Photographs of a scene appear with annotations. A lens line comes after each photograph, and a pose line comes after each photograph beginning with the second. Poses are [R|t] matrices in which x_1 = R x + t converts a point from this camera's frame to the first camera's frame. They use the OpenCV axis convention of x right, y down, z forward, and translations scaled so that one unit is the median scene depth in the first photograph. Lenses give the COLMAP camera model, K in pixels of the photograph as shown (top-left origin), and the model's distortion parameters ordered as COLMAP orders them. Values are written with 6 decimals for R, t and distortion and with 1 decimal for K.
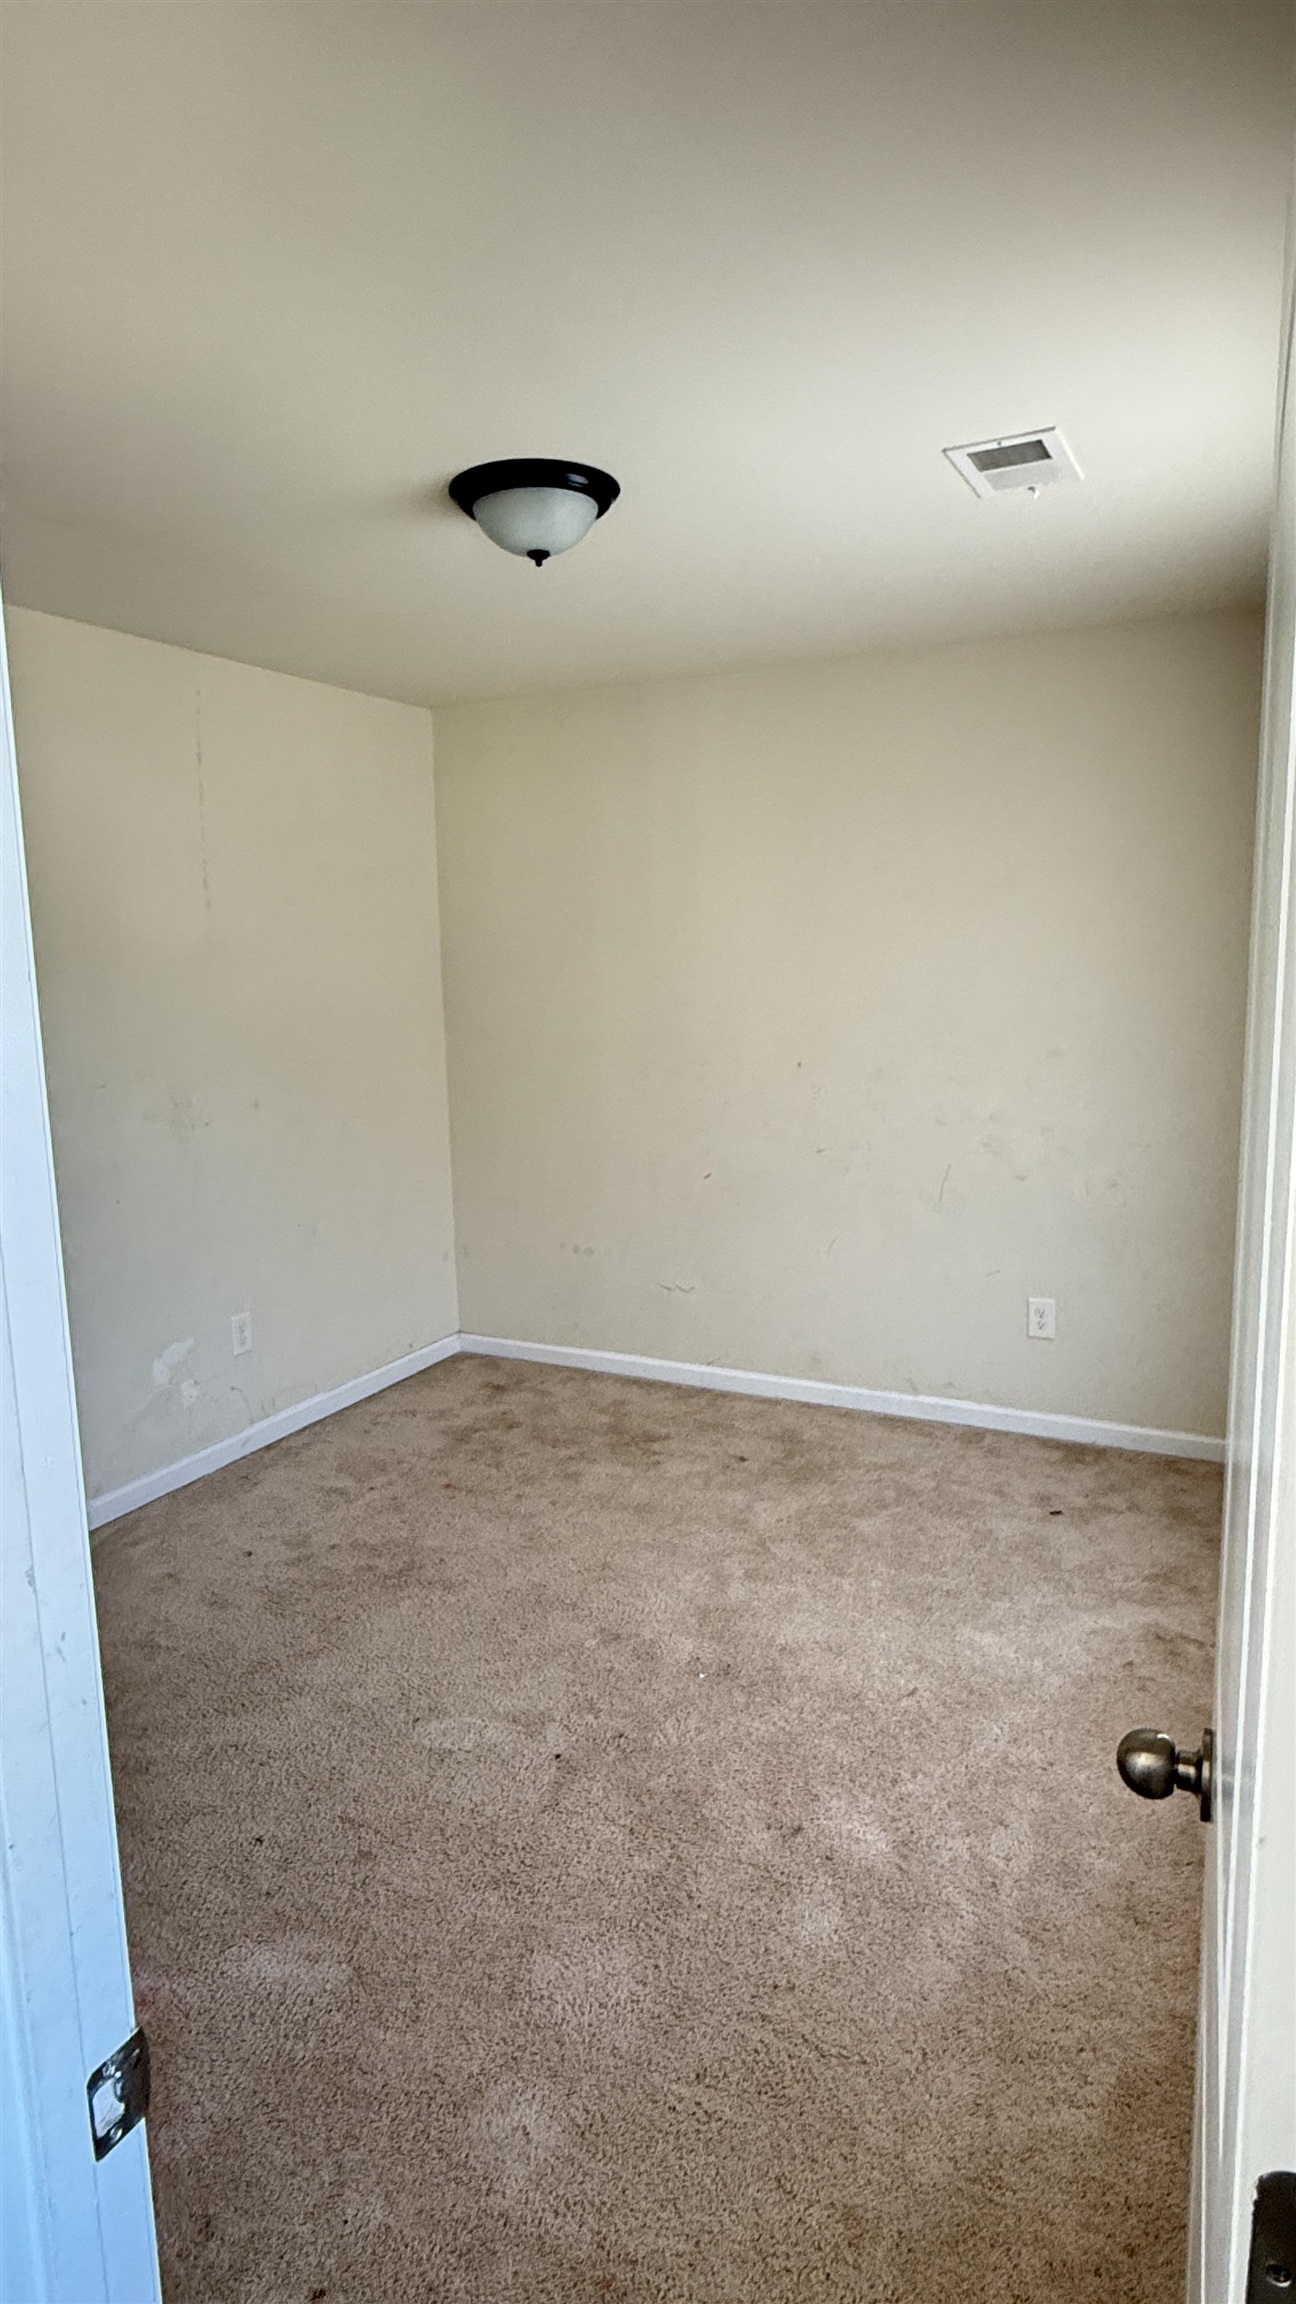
lens RADIAL K [[1245.4, 0, 656.5], [0, 1245.4, 1135.5], [0, 0, 1]] dist [0.001409, -0.000598]
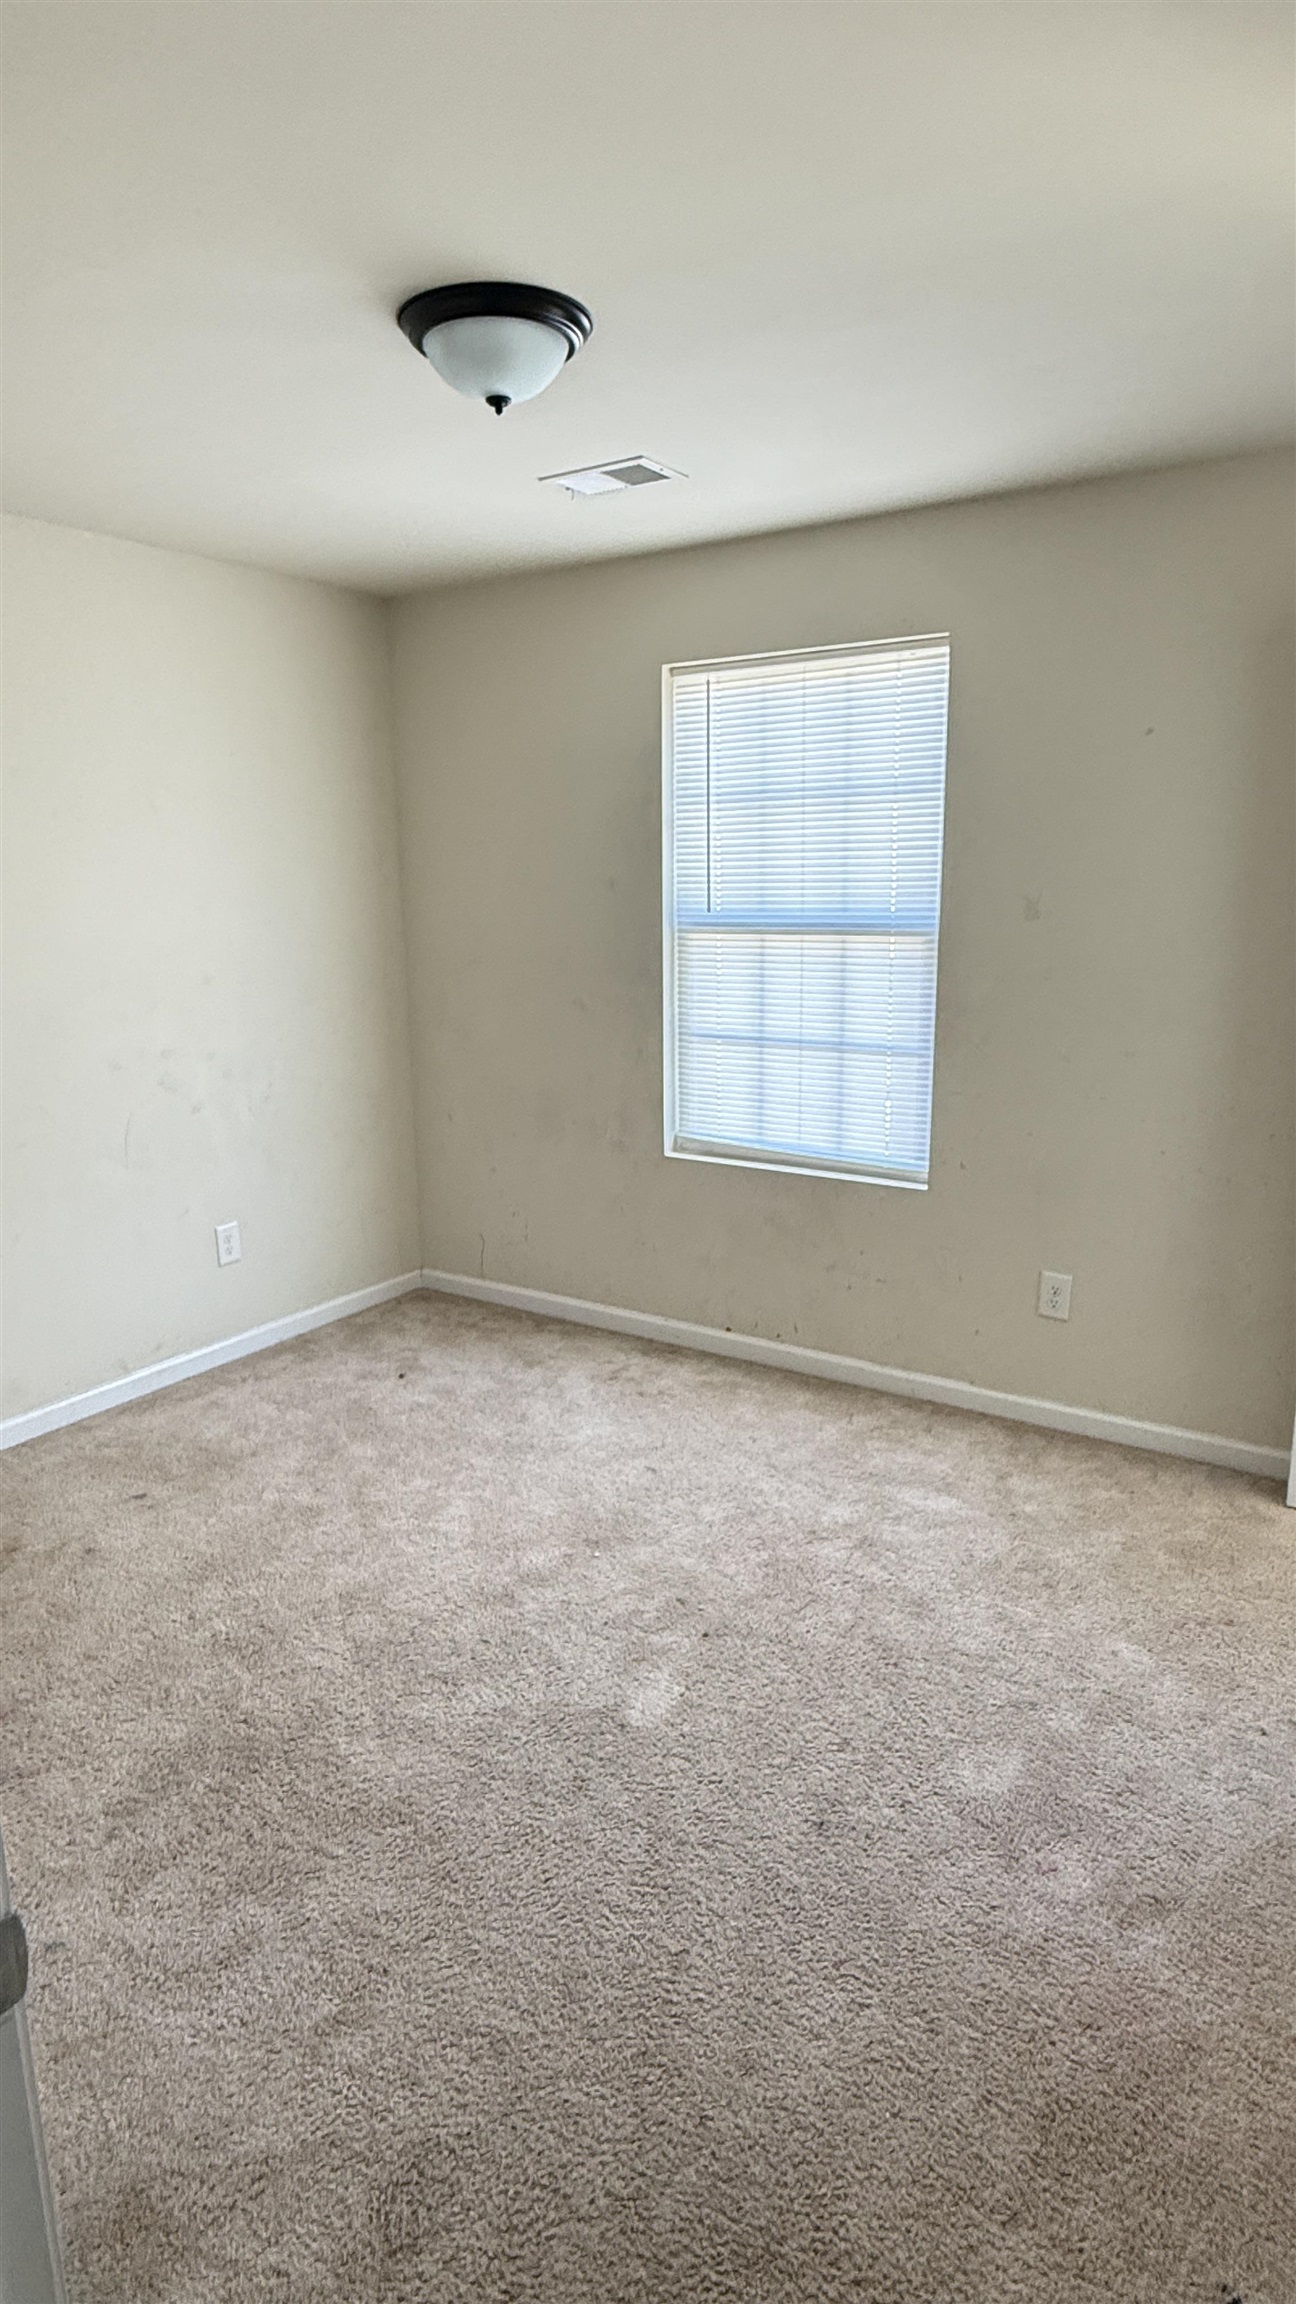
lens RADIAL K [[1245.4, 0, 656.5], [0, 1245.4, 1135.5], [0, 0, 1]] dist [0.001409, -0.000598]
pose [[0.153238, -0.189883, 0.969774, -0.998598], [0.147439, 0.974774, 0.167565, -0.094326], [-0.977128, 0.117305, 0.177369, 0.780842]]
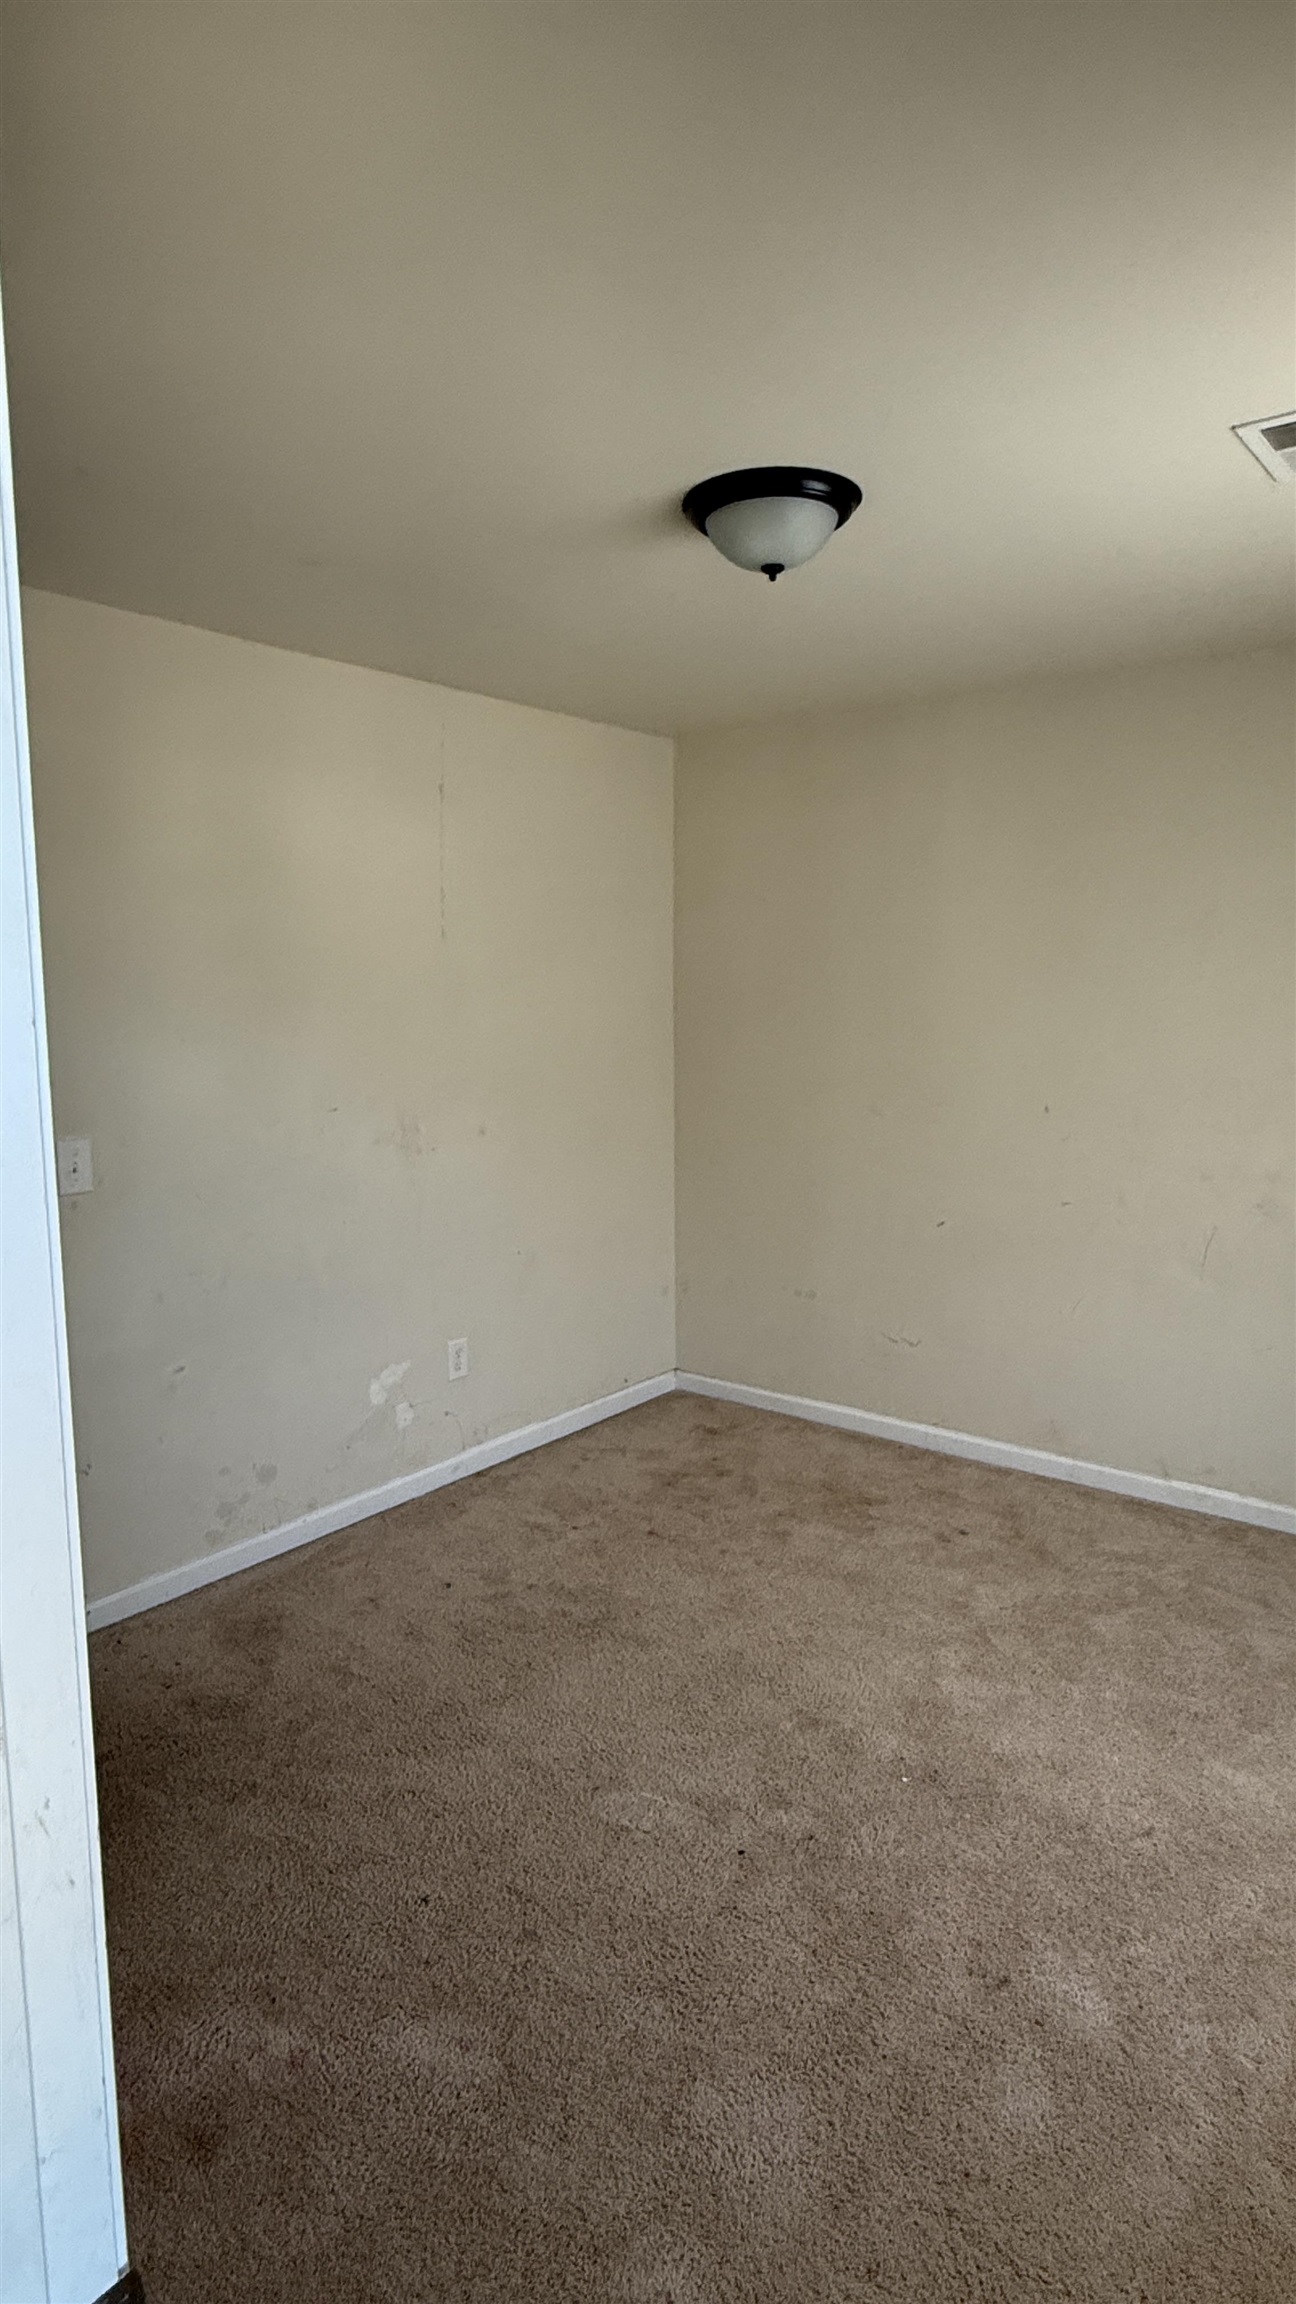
lens RADIAL K [[1245.4, 0, 656.5], [0, 1245.4, 1135.5], [0, 0, 1]] dist [0.001409, -0.000598]
pose [[0.980444, 0.037430, -0.193206, 0.017882], [-0.042037, 0.998920, -0.019800, -0.011973], [0.192256, 0.027534, 0.980958, 0.062324]]
